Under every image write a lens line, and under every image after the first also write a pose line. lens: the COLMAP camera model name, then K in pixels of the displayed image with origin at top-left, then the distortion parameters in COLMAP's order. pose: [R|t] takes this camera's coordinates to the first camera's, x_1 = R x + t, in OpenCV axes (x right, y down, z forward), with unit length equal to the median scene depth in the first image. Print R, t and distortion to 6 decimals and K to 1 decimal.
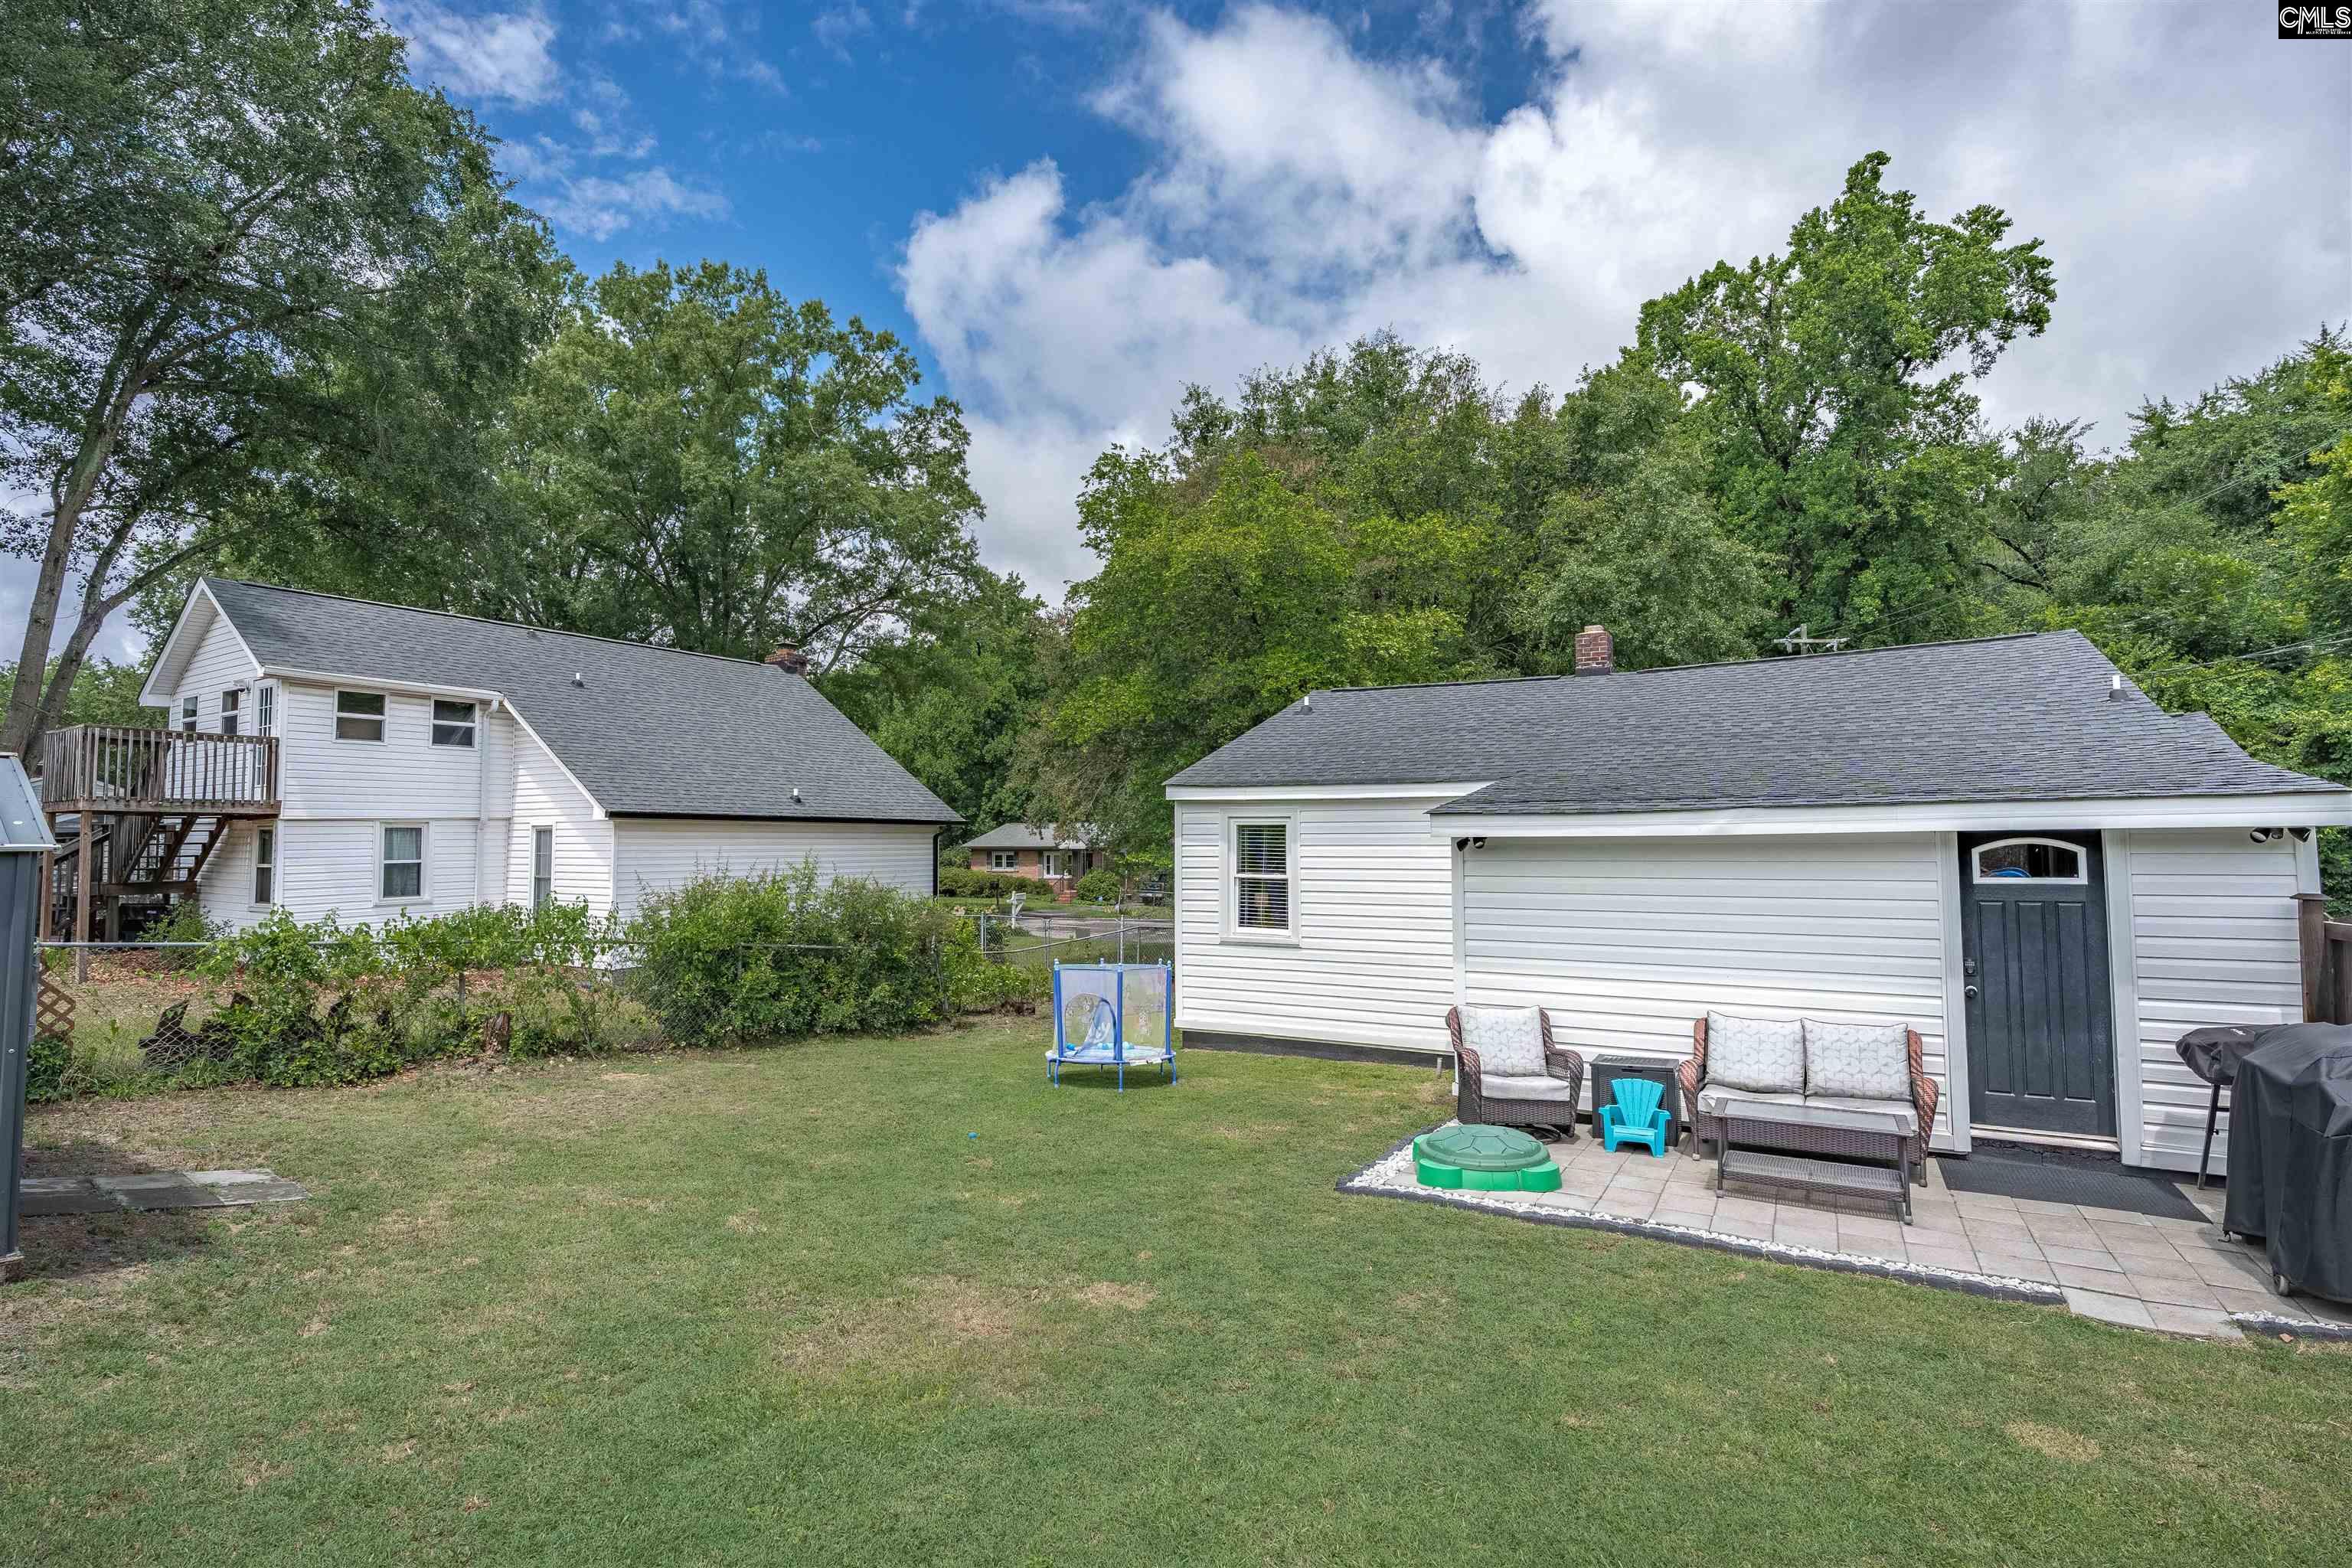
lens RADIAL K [[1116.8, 0, 1176.0], [0, 1116.8, 784.0], [0, 0, 1]] dist [-0.032271, 0.012266]
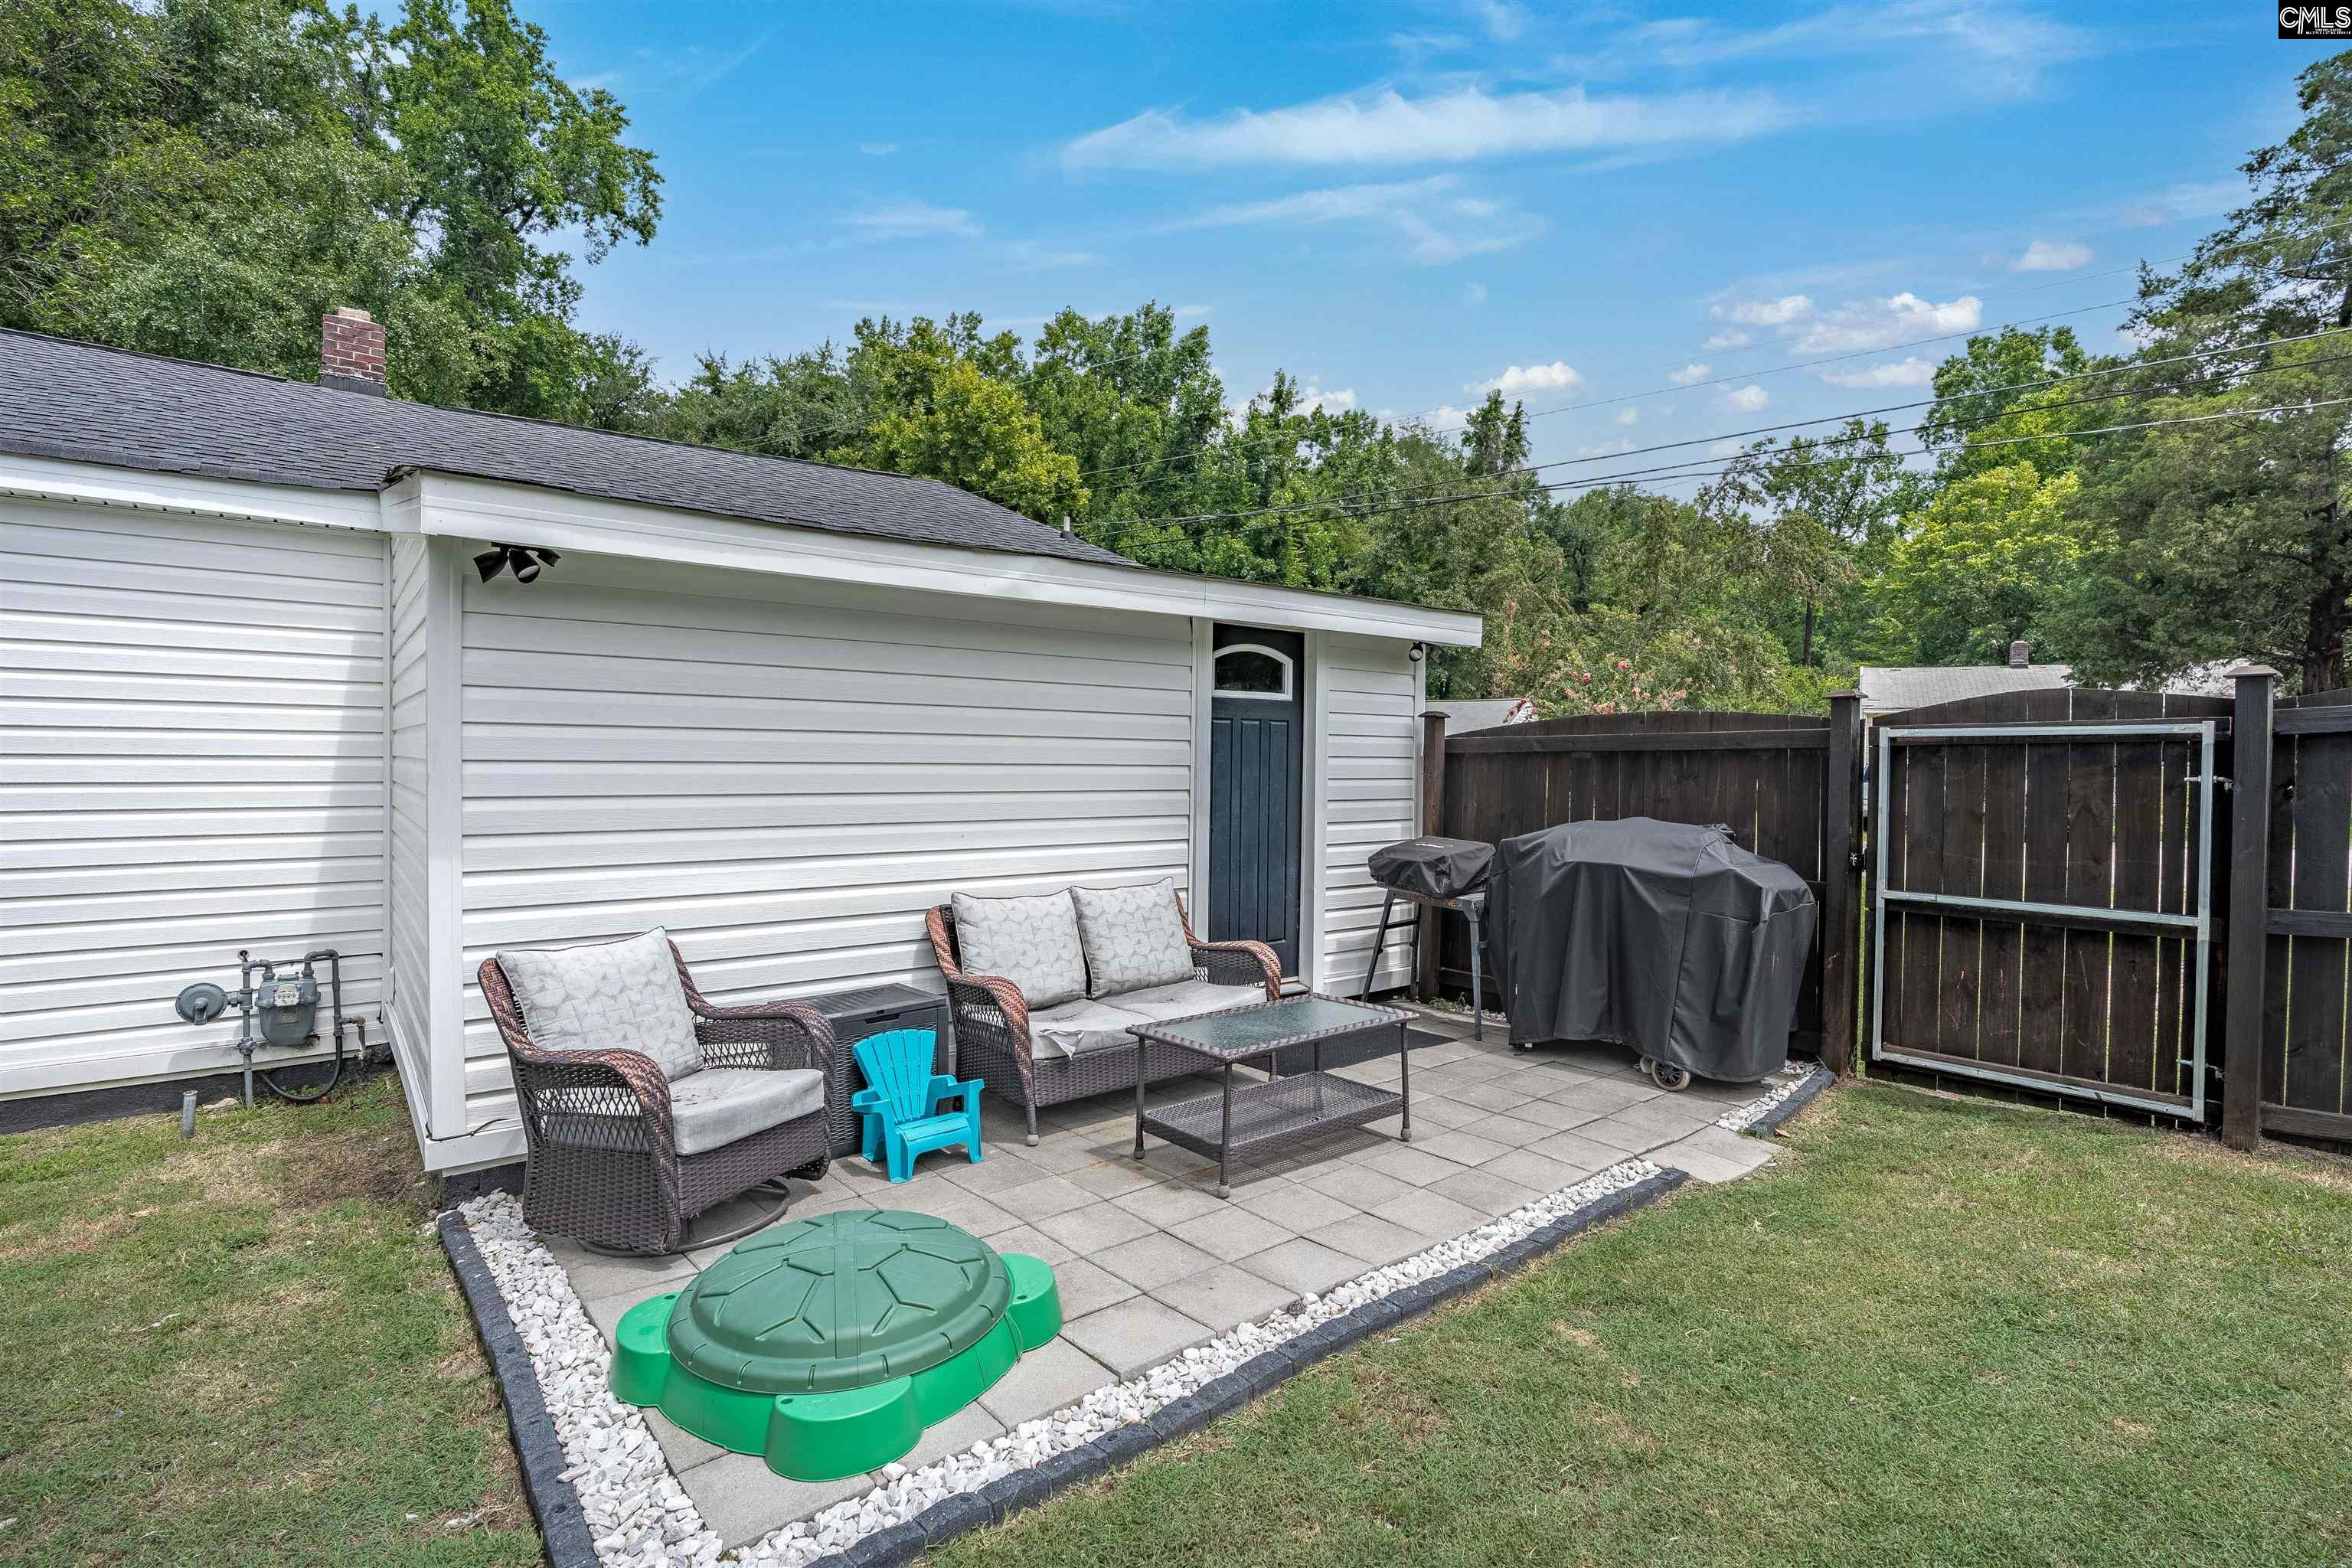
lens RADIAL K [[1093.2, 0, 1176.0], [0, 1093.2, 784.0], [0, 0, 1]] dist [-0.022789, 0.000726]
pose [[0.350791, -0.018060, 0.936280, -0.022519], [-0.064906, 0.996941, 0.043548, 0.074873], [-0.934202, -0.076046, 0.348546, 0.458904]]
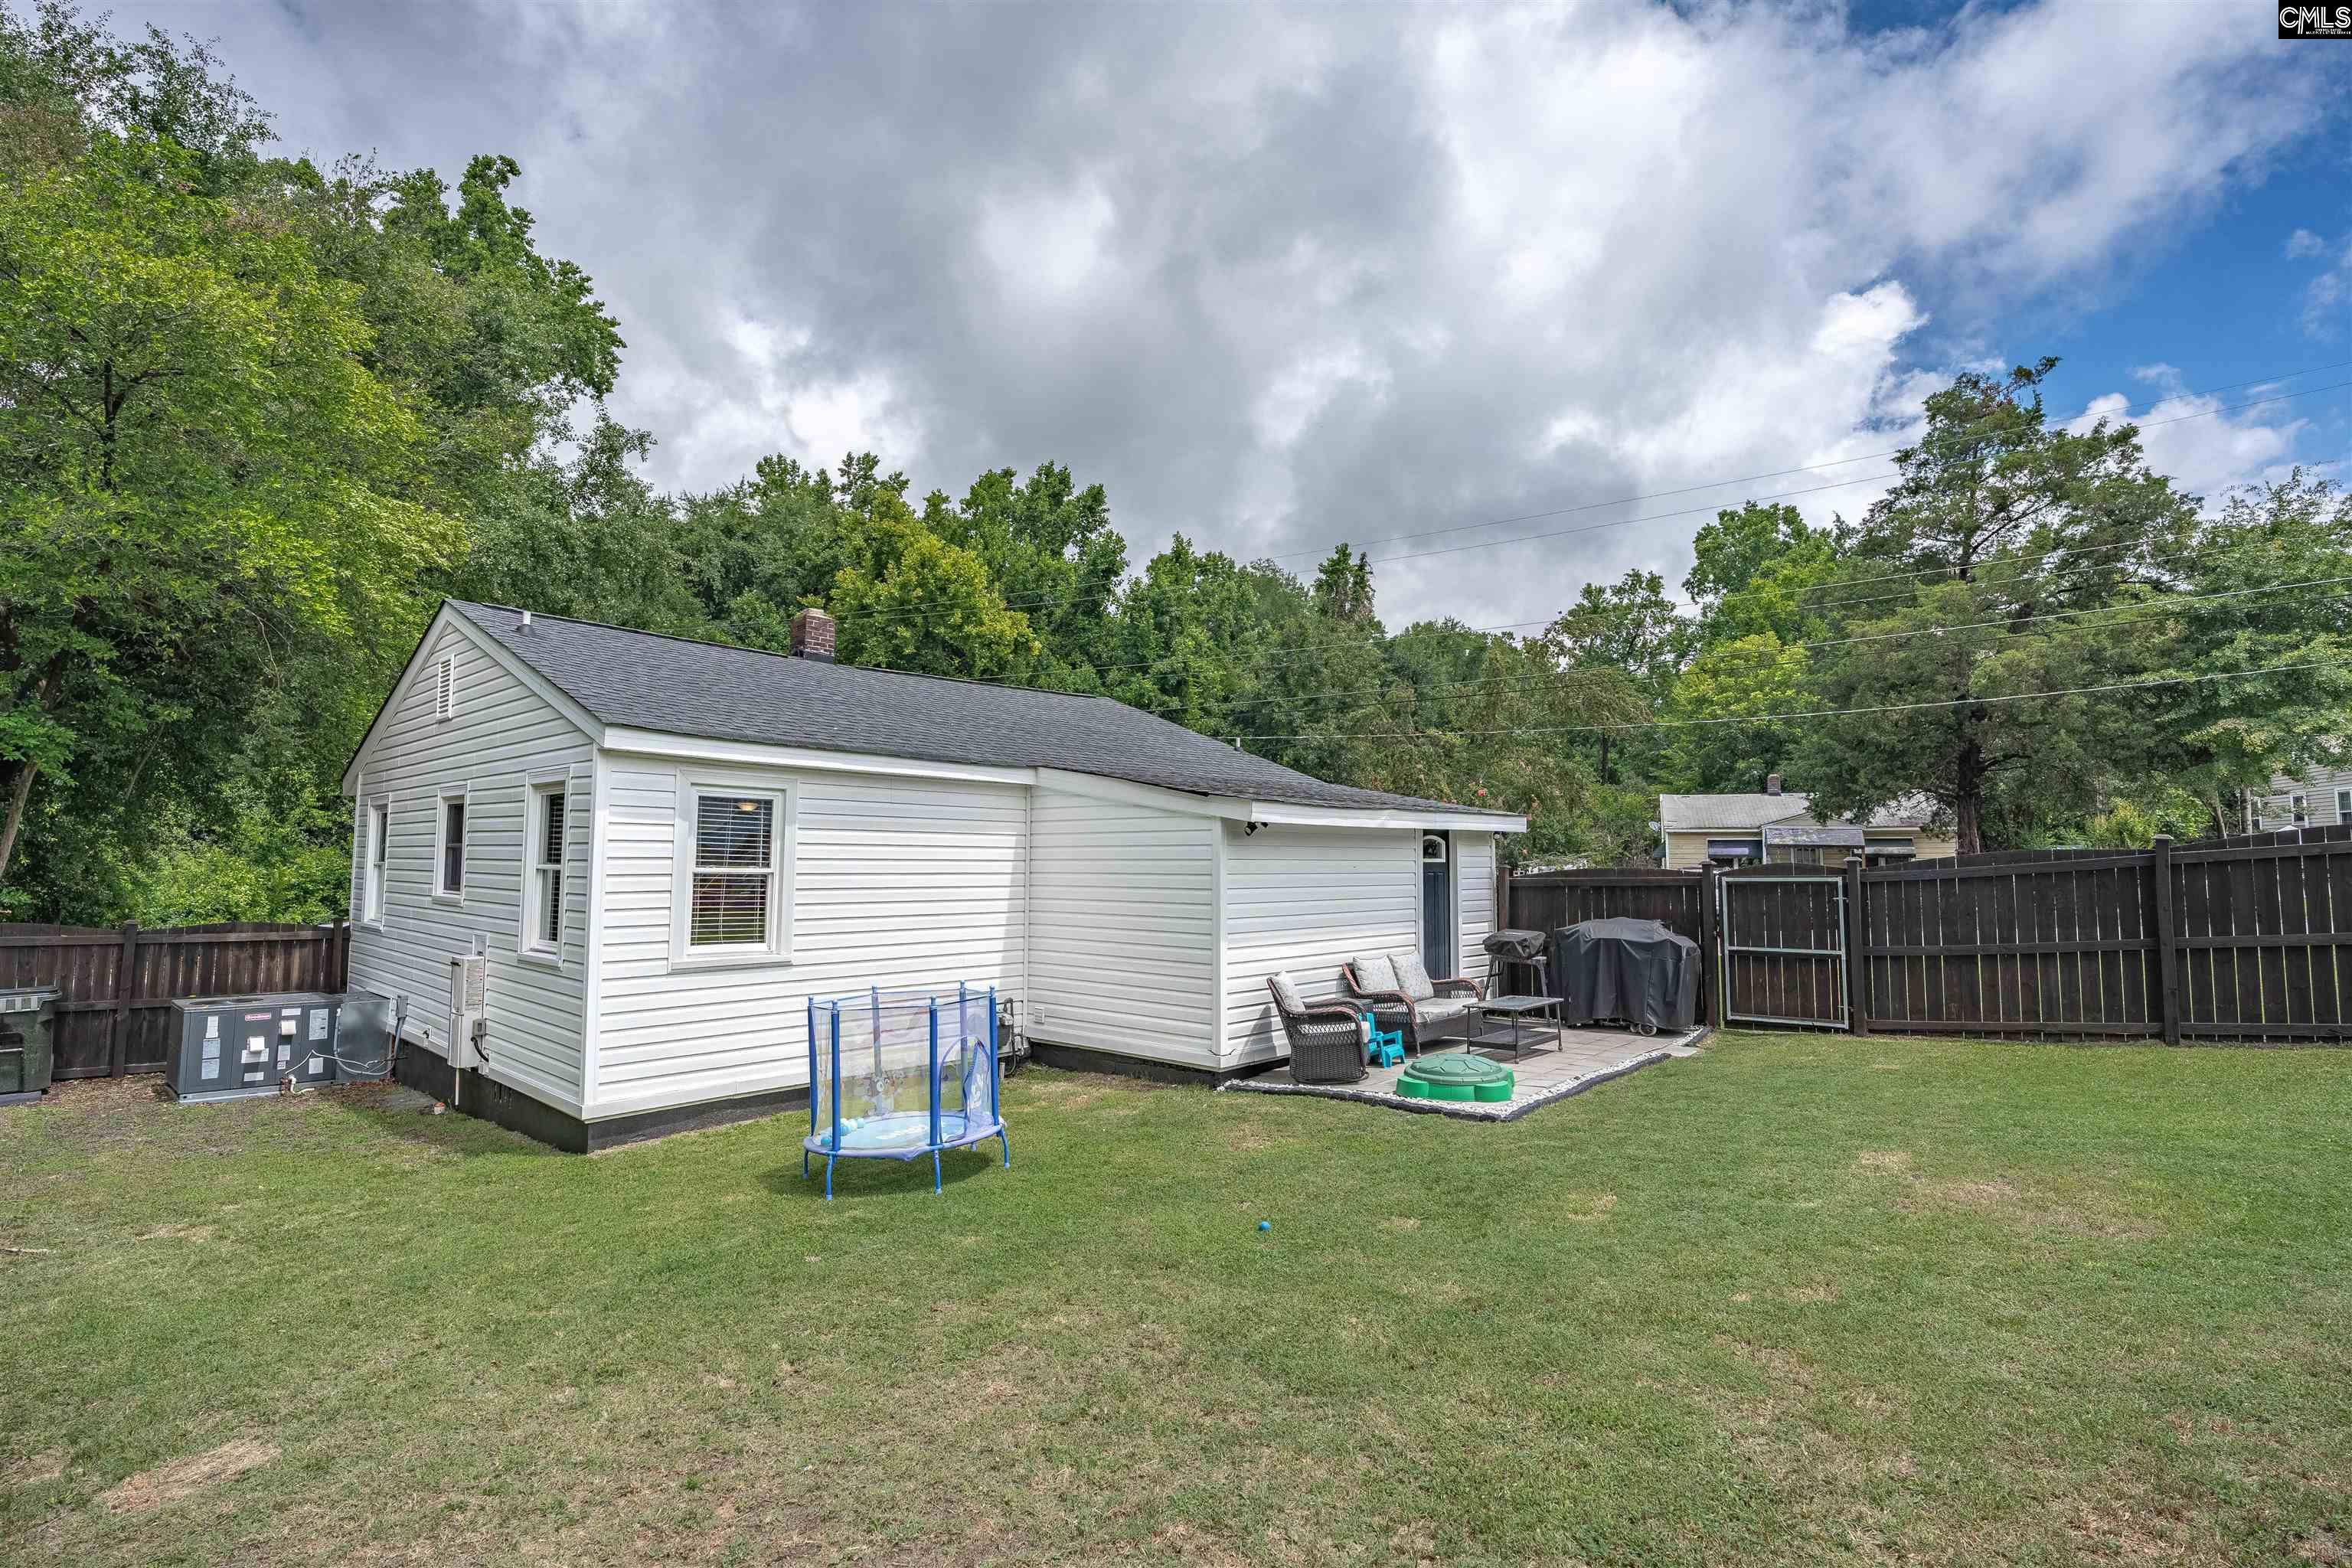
lens RADIAL K [[1116.8, 0, 1176.0], [0, 1116.8, 784.0], [0, 0, 1]] dist [-0.032271, 0.012266]
pose [[0.192269, 0.072566, 0.978656, -0.609389], [-0.056177, 0.996441, -0.062848, 0.061376], [-0.979733, -0.042894, 0.195662, 0.640594]]
